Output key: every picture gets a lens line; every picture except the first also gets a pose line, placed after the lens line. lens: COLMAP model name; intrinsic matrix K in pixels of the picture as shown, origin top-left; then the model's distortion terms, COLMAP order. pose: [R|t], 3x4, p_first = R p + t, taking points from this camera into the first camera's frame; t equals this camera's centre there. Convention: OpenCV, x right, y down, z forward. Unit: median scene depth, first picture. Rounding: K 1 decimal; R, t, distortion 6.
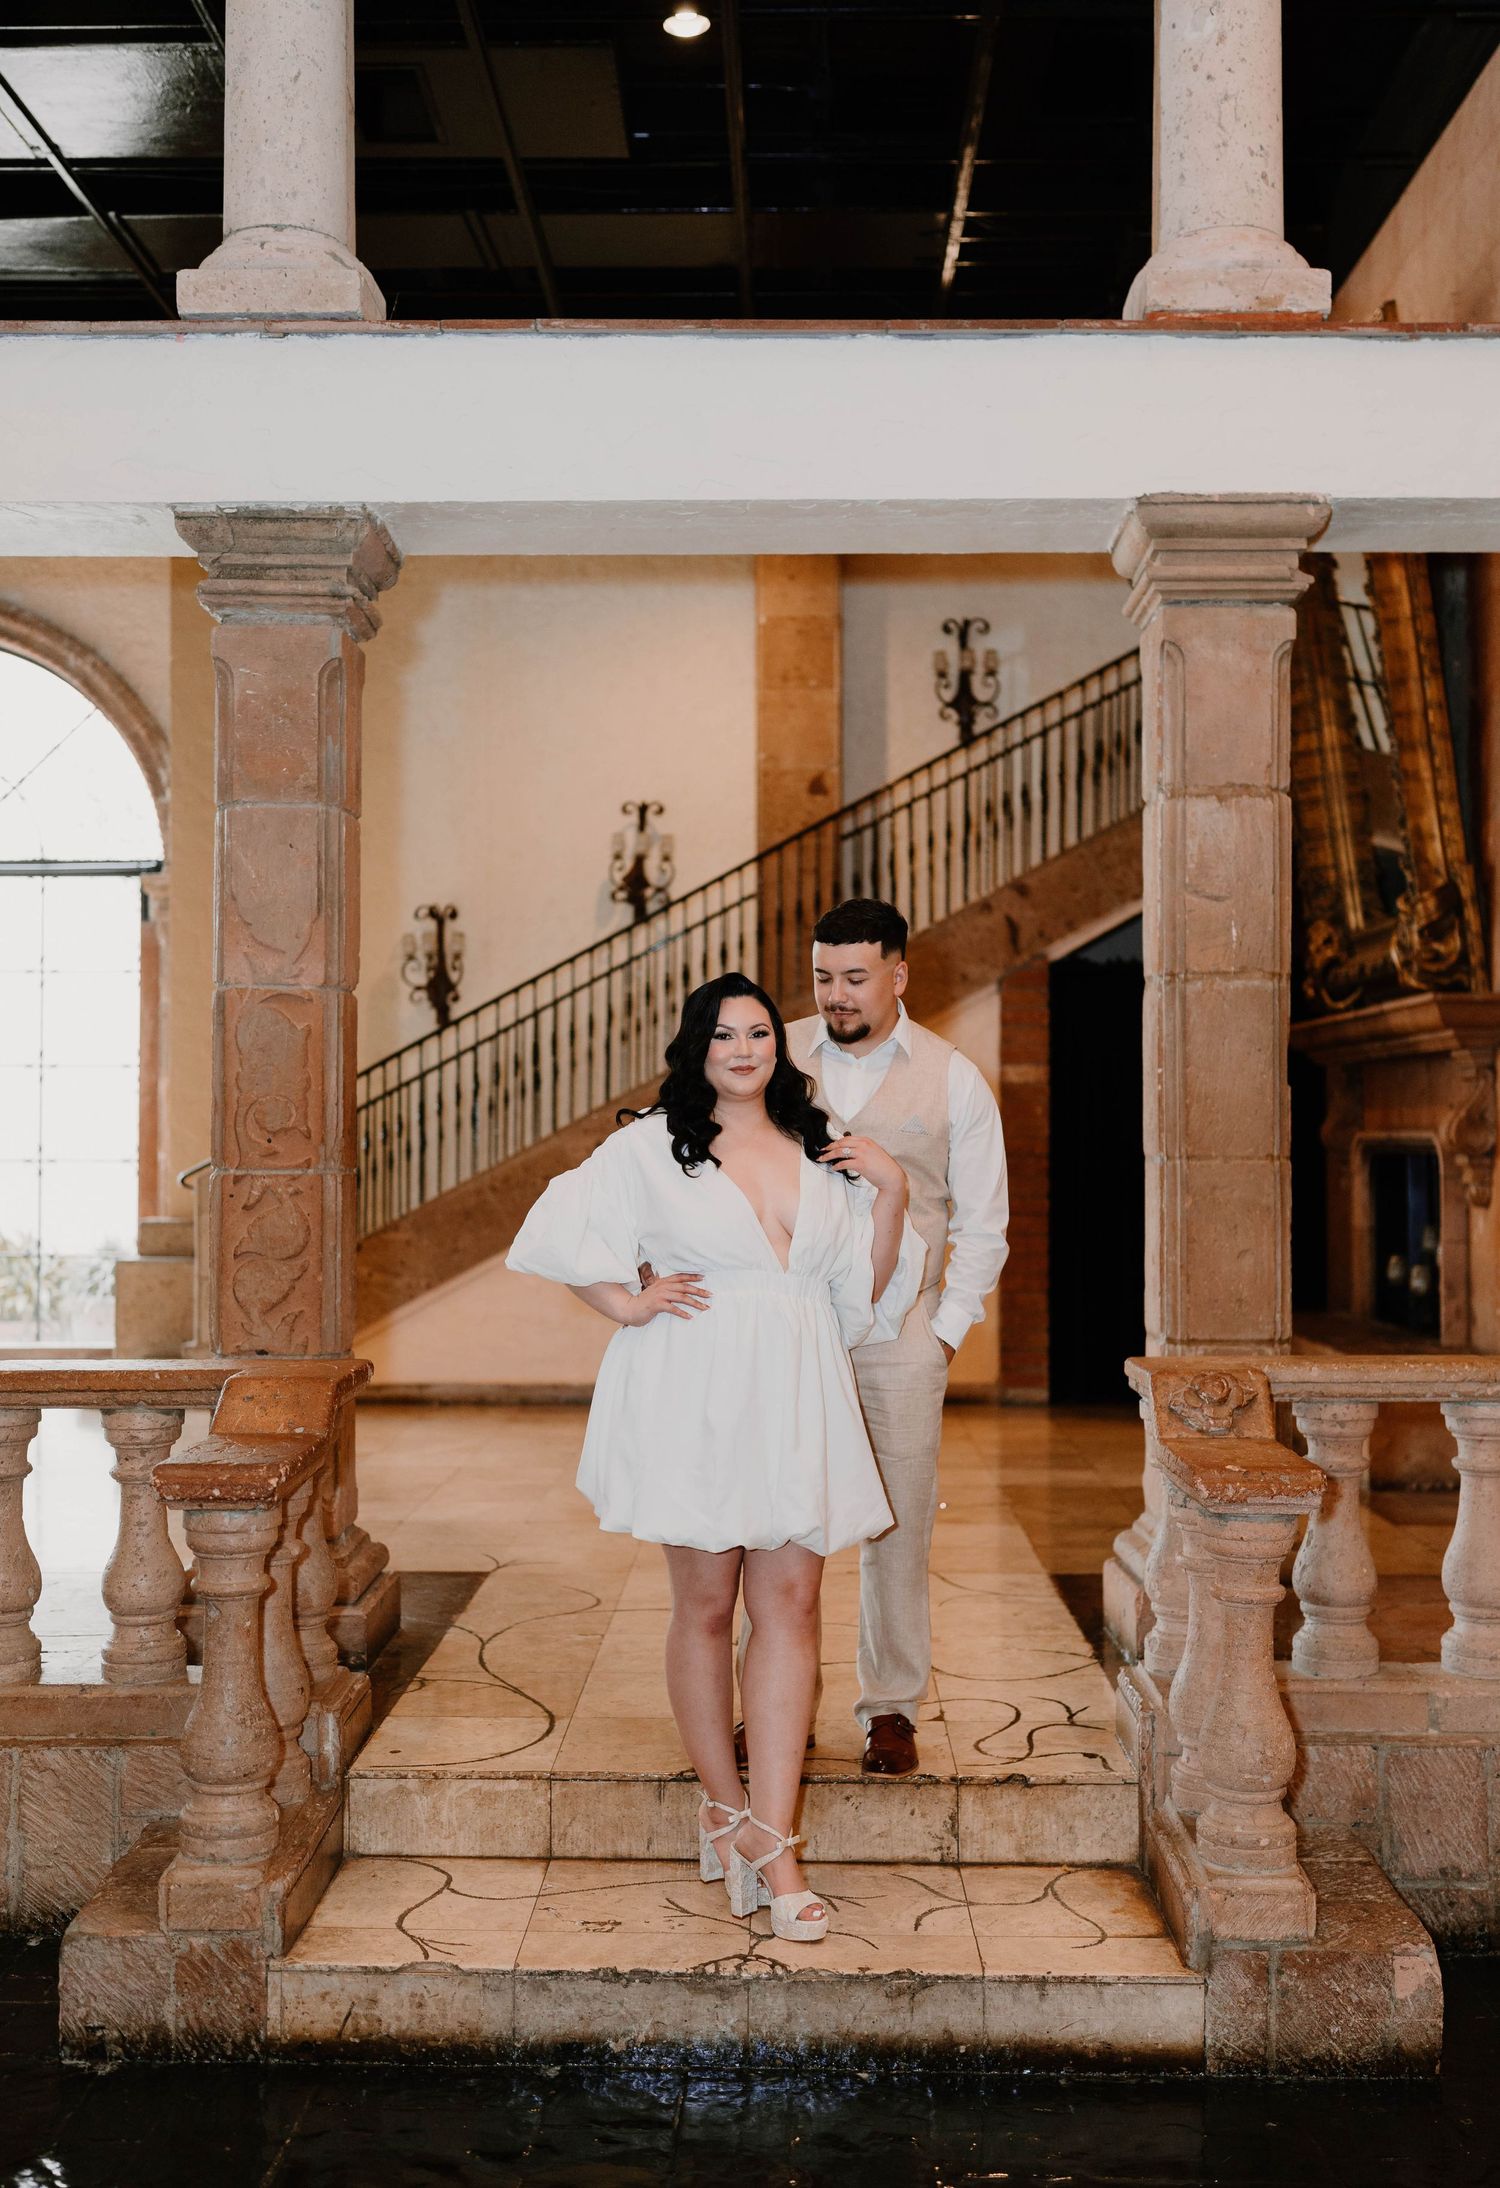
lens RADIAL K [[2237.2, 0, 749.8], [0, 2237.2, 1095.3], [0, 0, 1]] dist [0.013185, 0.000000]
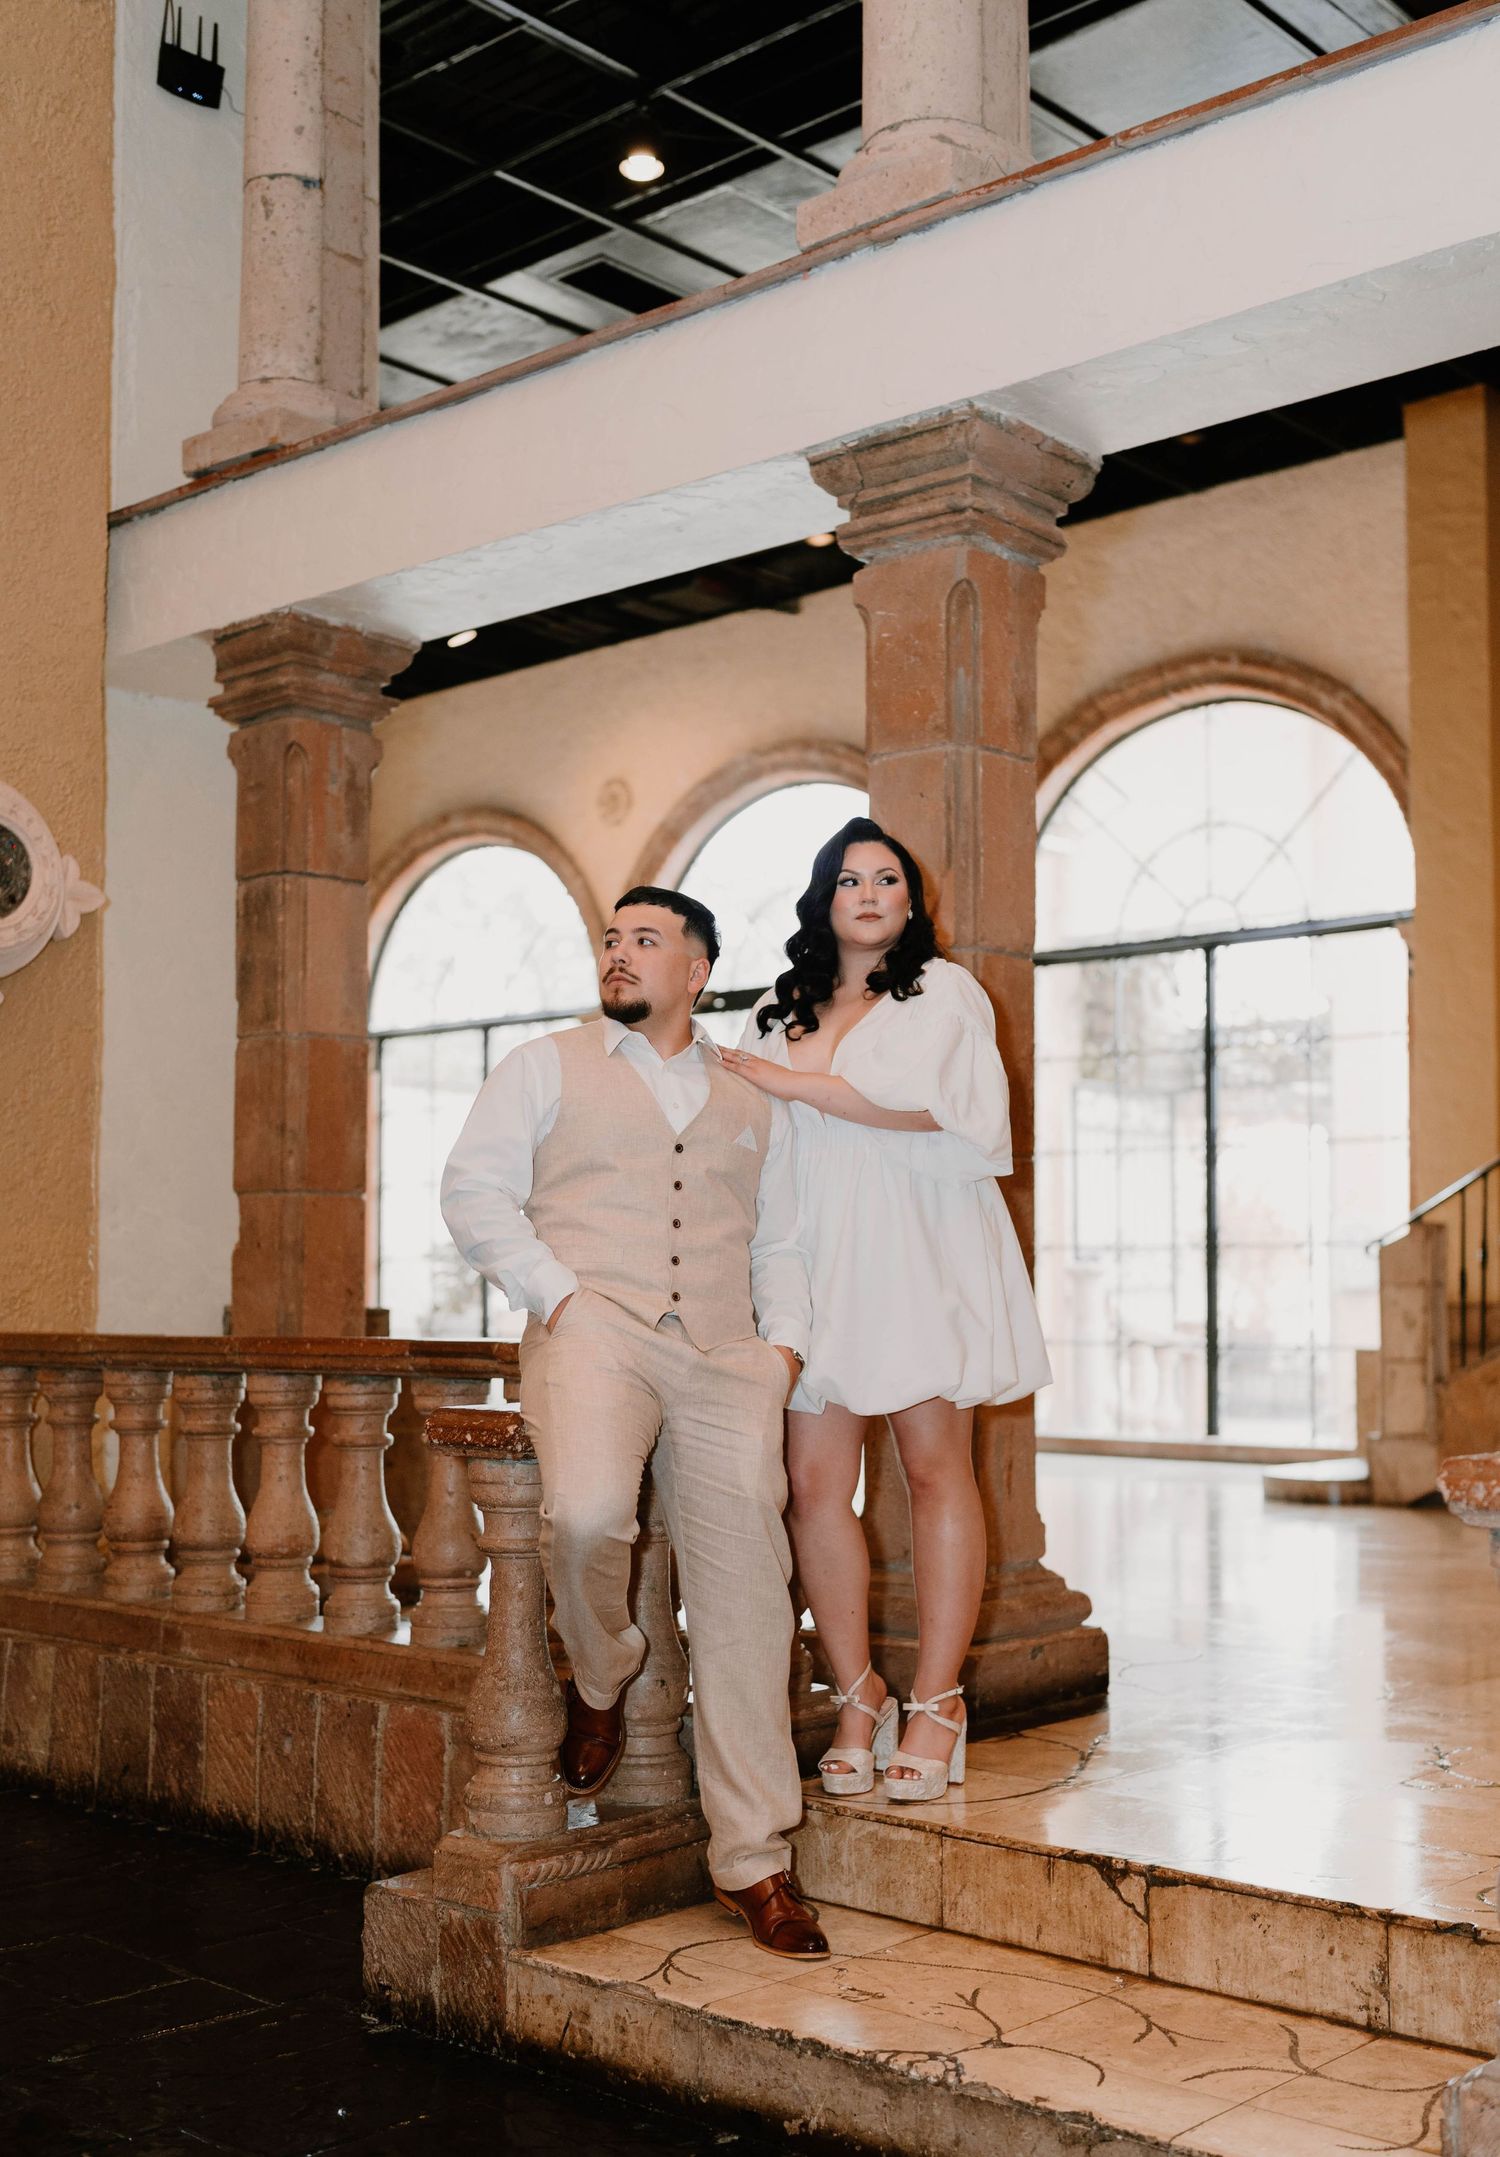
lens RADIAL K [[2410.3, 0, 752.7], [0, 2410.3, 1164.1], [0, 0, 1]] dist [0.009482, 0.000000]
pose [[0.751917, -0.036259, -0.658260, 0.460813], [0.013365, 0.999120, -0.039767, 0.091478], [0.659123, 0.021104, 0.751739, 0.275112]]
